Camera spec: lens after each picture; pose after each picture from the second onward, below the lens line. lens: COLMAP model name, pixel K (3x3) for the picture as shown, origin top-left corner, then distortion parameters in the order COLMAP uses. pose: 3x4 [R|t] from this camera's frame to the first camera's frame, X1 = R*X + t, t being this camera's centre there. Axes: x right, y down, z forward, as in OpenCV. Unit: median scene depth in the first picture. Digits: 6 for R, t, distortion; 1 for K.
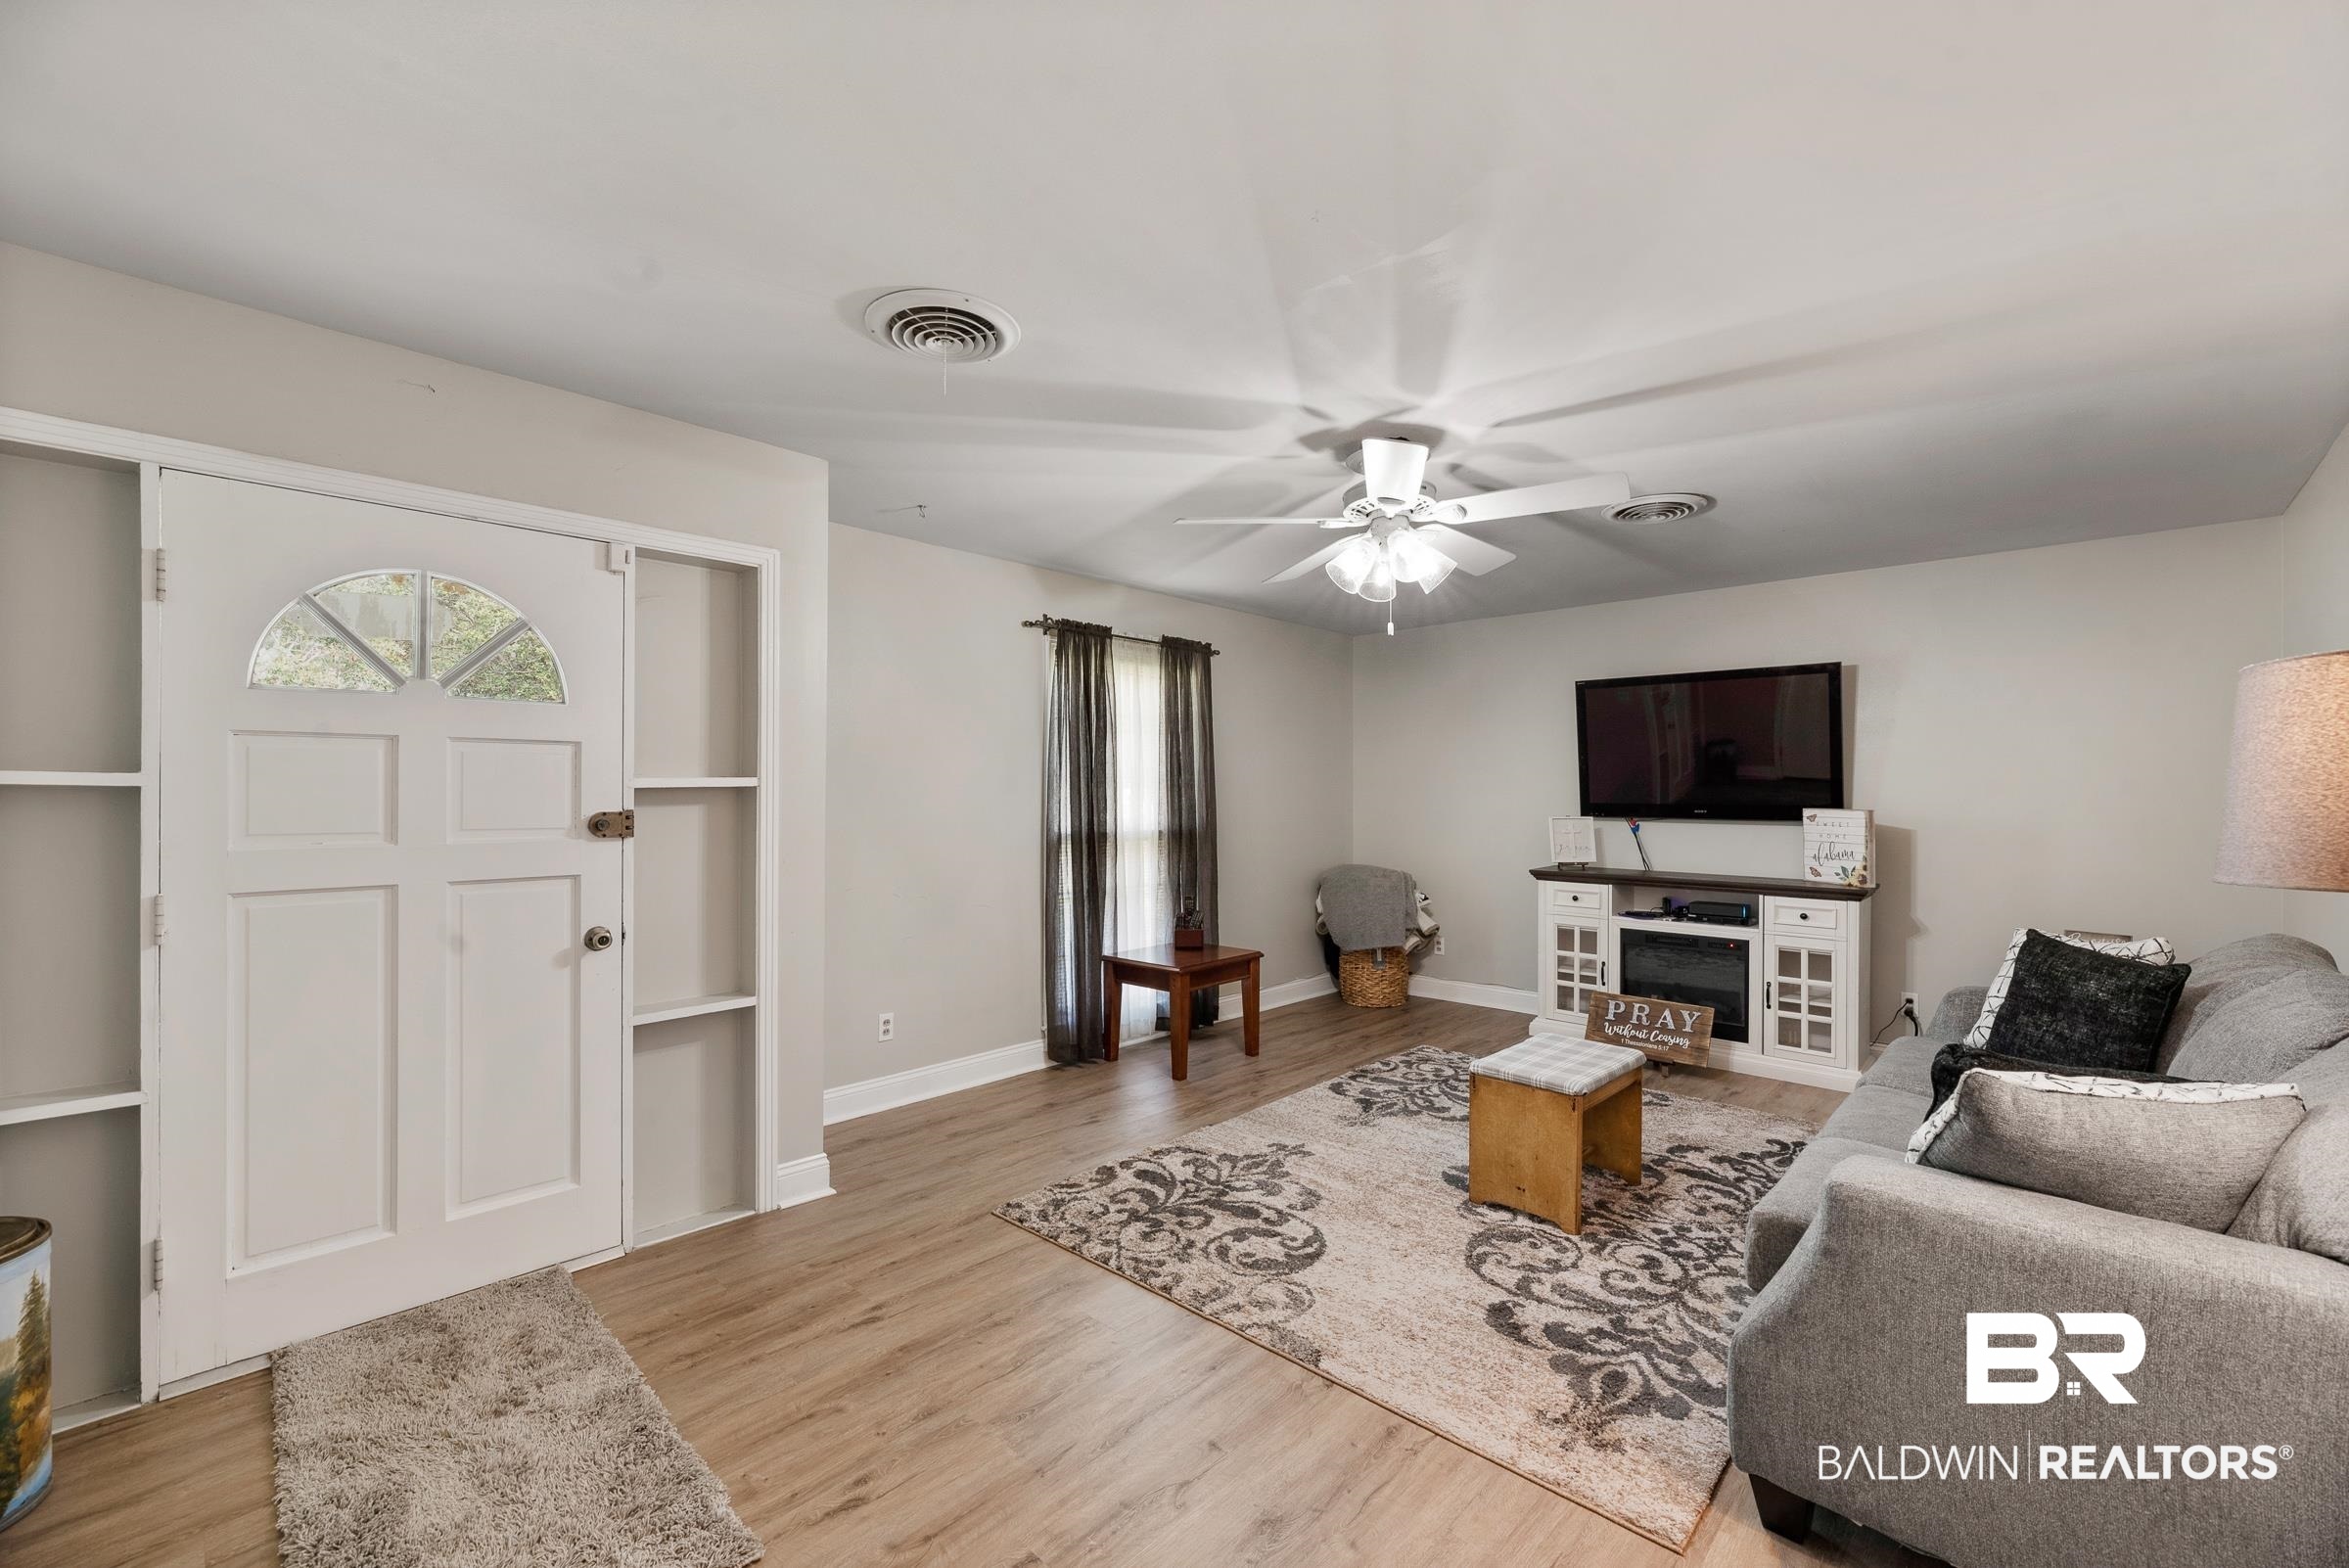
lens RADIAL K [[951.2, 0, 1168.0], [0, 951.2, 792.0], [0, 0, 1]] dist [-0.000424, 0.000283]
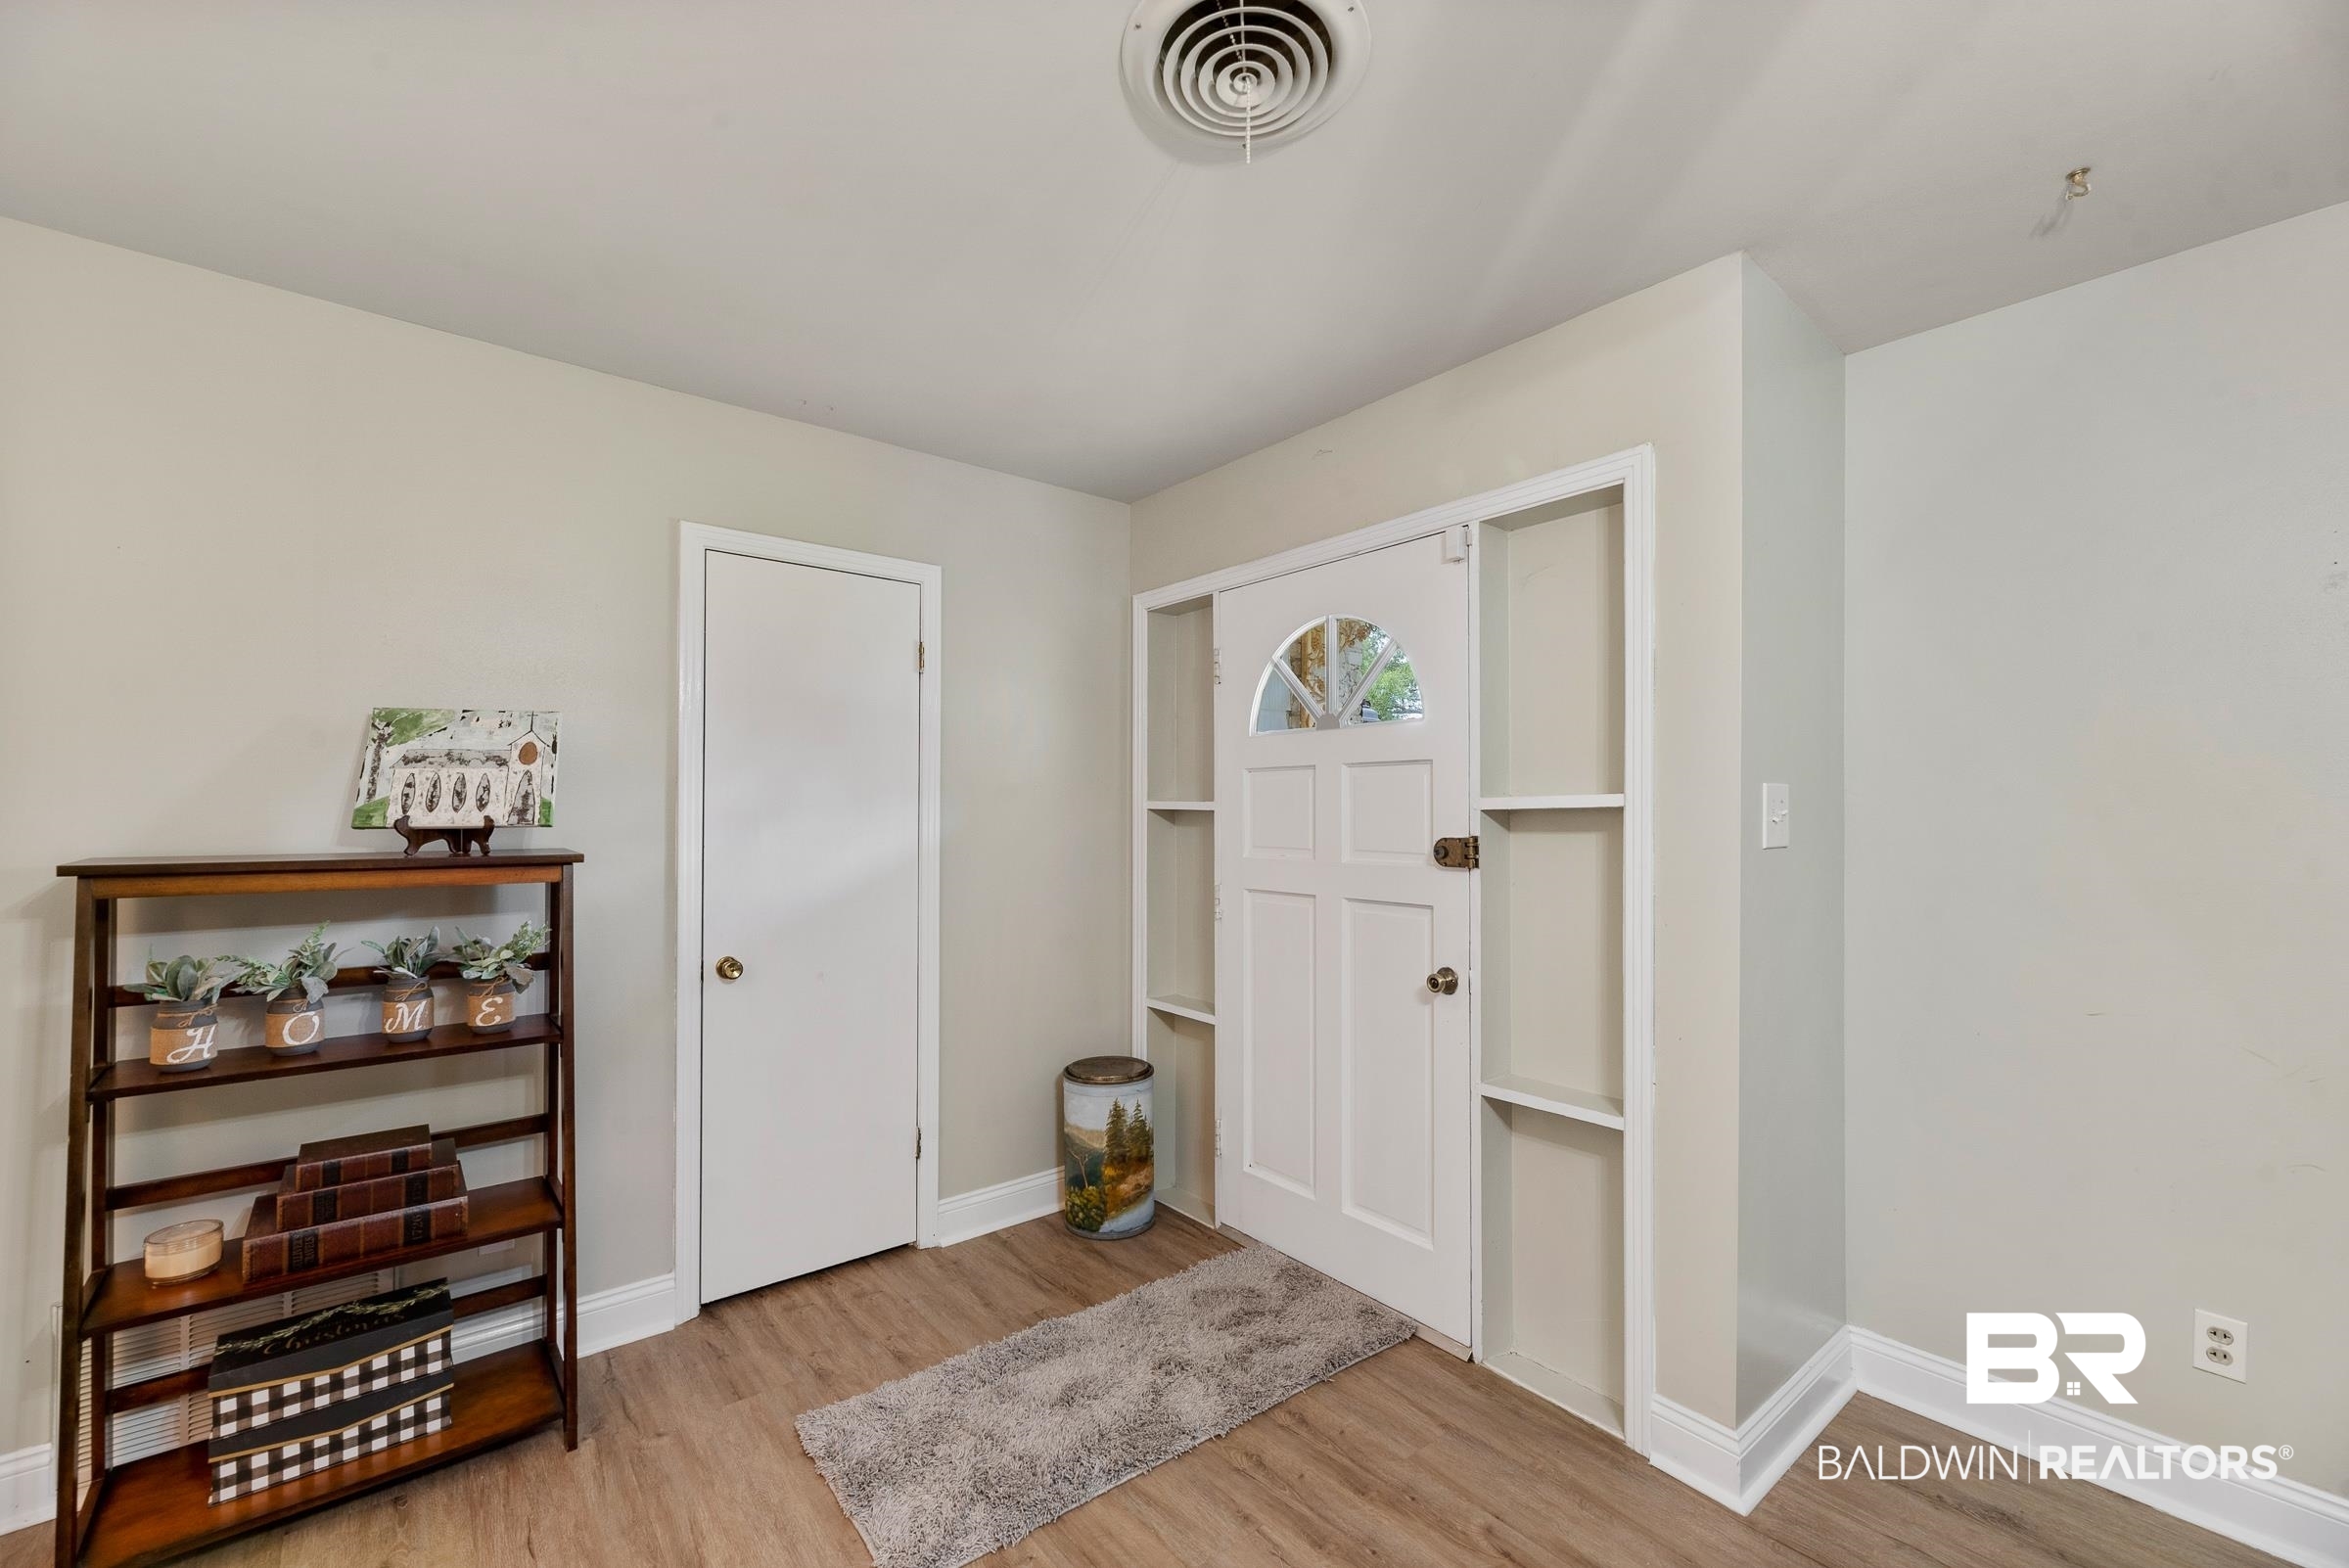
lens RADIAL K [[963.7, 0, 1175.9], [0, 963.7, 806.8], [0, 0, 1]] dist [-0.000538, 0.000061]
pose [[-0.126888, -0.010346, -0.991863, 0.305961], [-0.002137, 0.999946, -0.010157, 0.002418], [0.991915, 0.000830, -0.126903, 0.821725]]
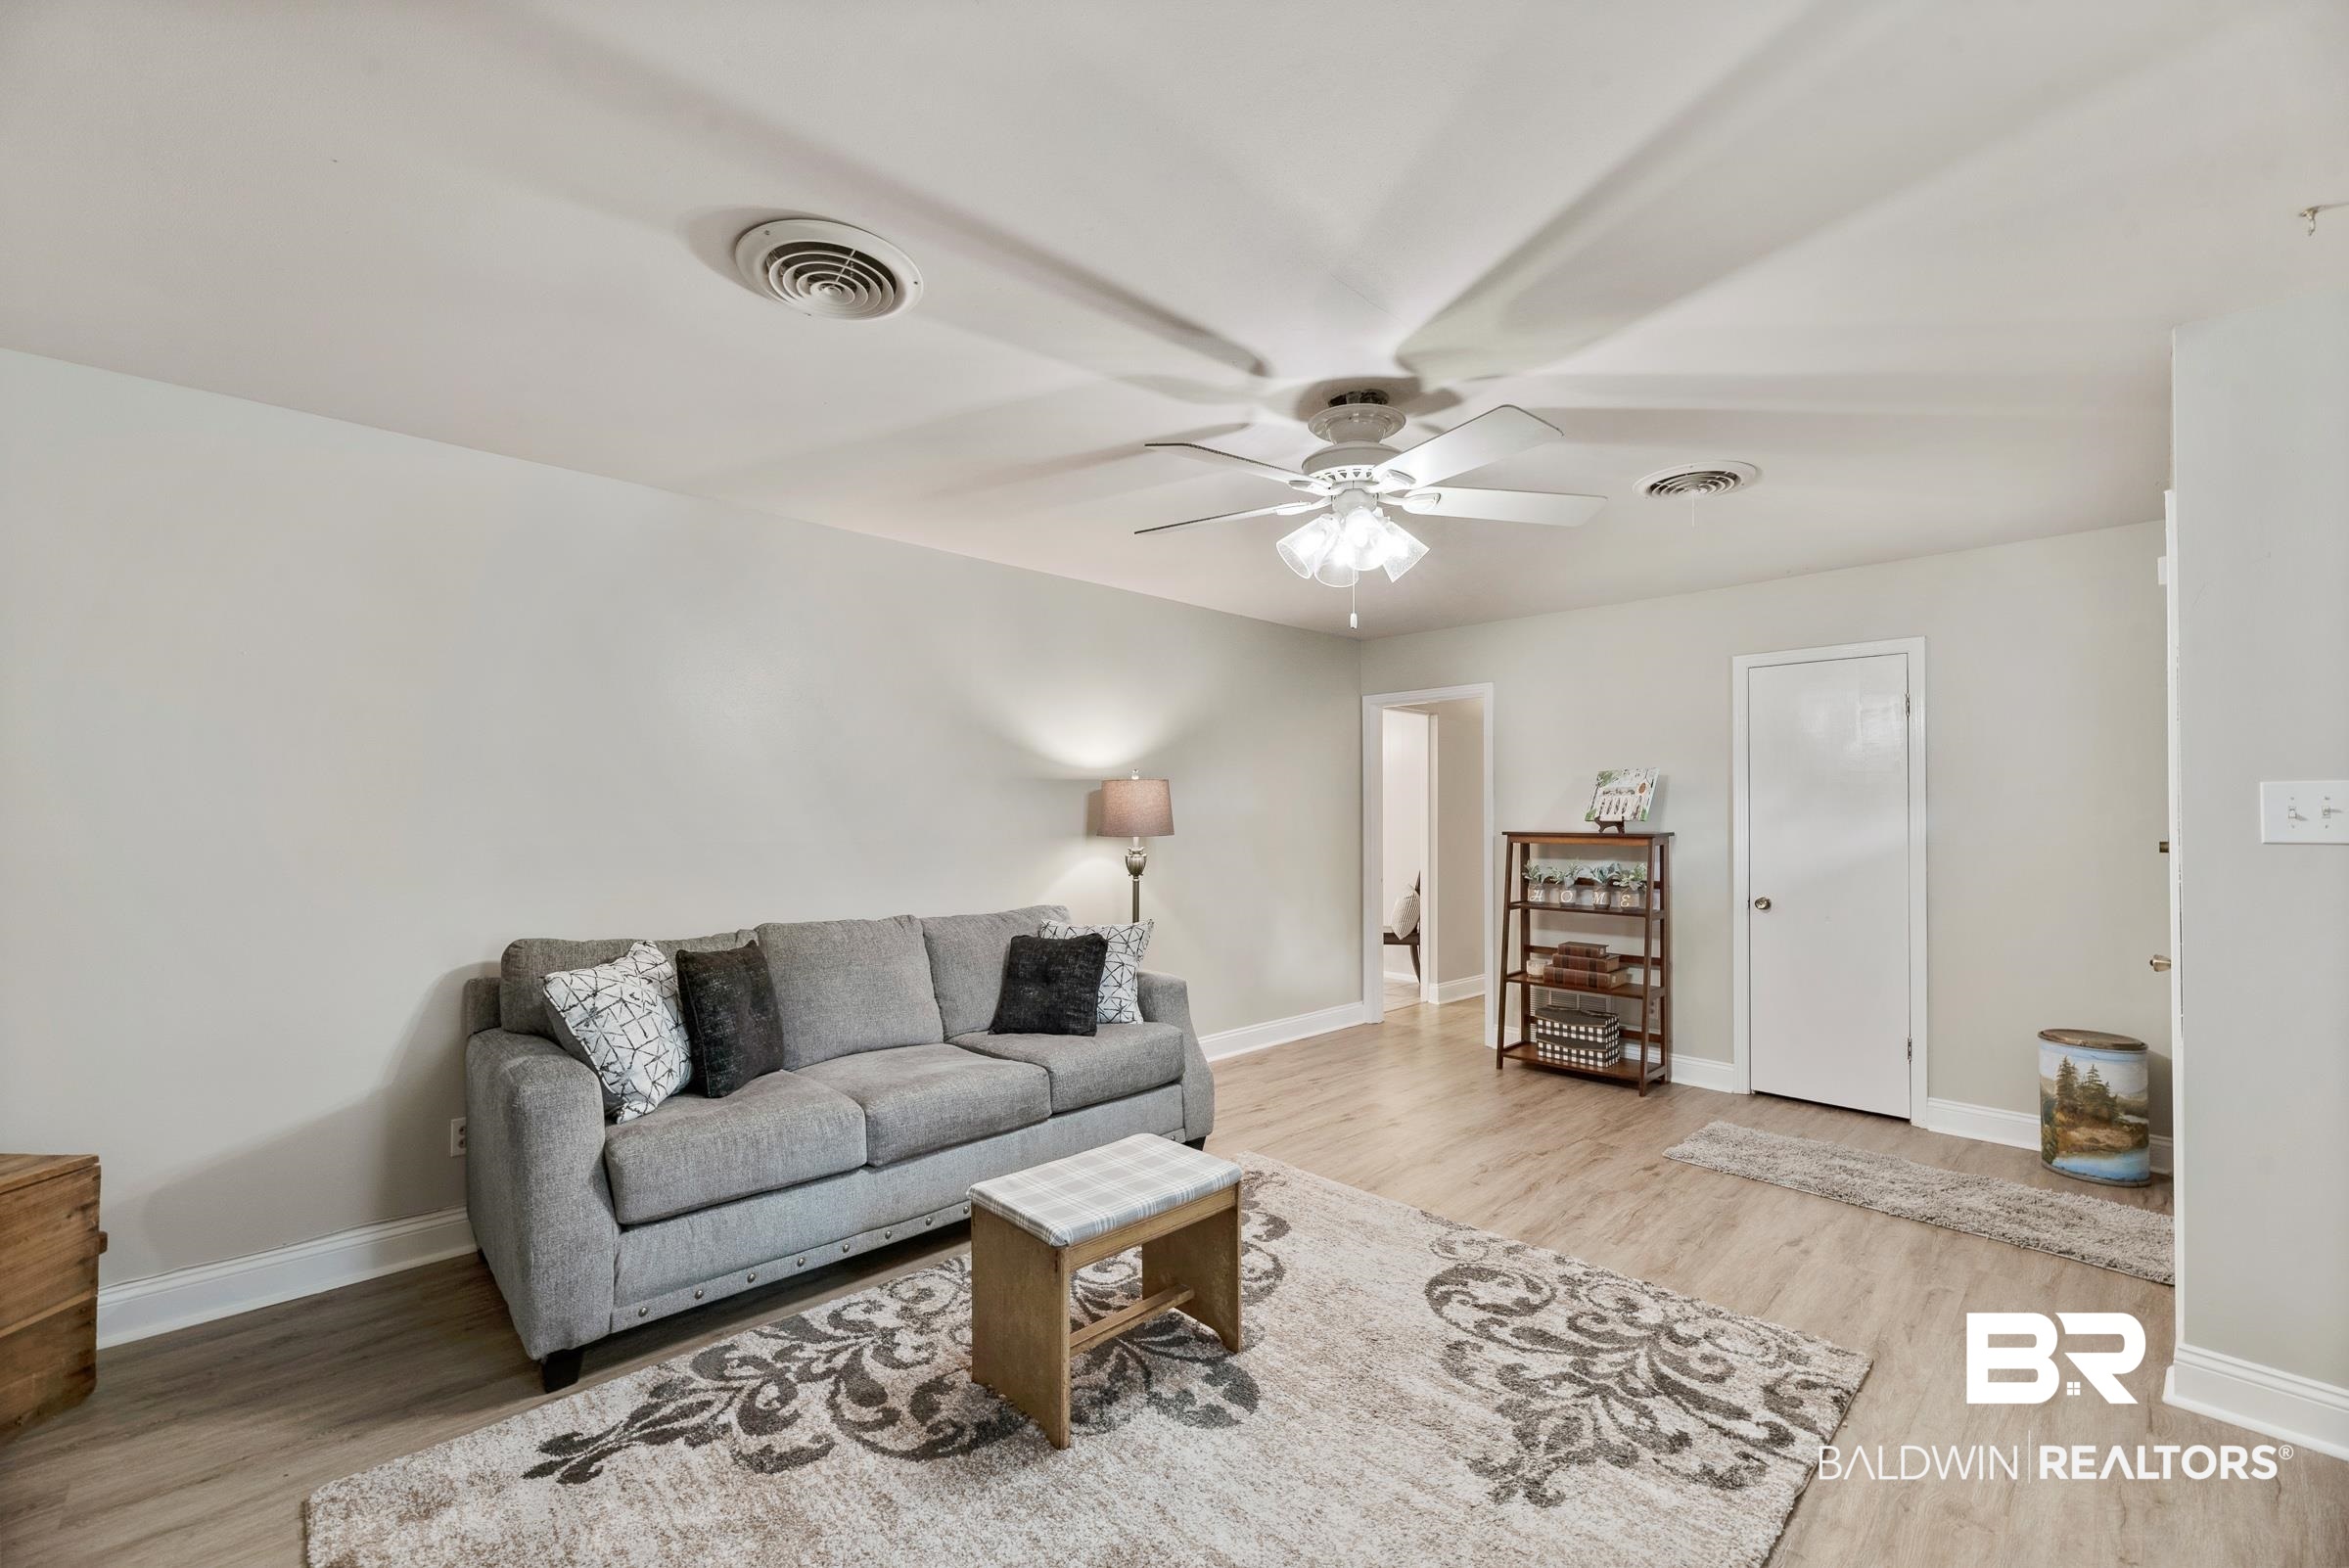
lens RADIAL K [[951.2, 0, 1168.0], [0, 951.2, 792.0], [0, 0, 1]] dist [-0.000424, 0.000283]
pose [[-0.999038, -0.005072, 0.043552, 0.373768], [-0.006136, 0.999685, -0.024334, 0.006156], [-0.043415, -0.024578, -0.998755, 1.918089]]
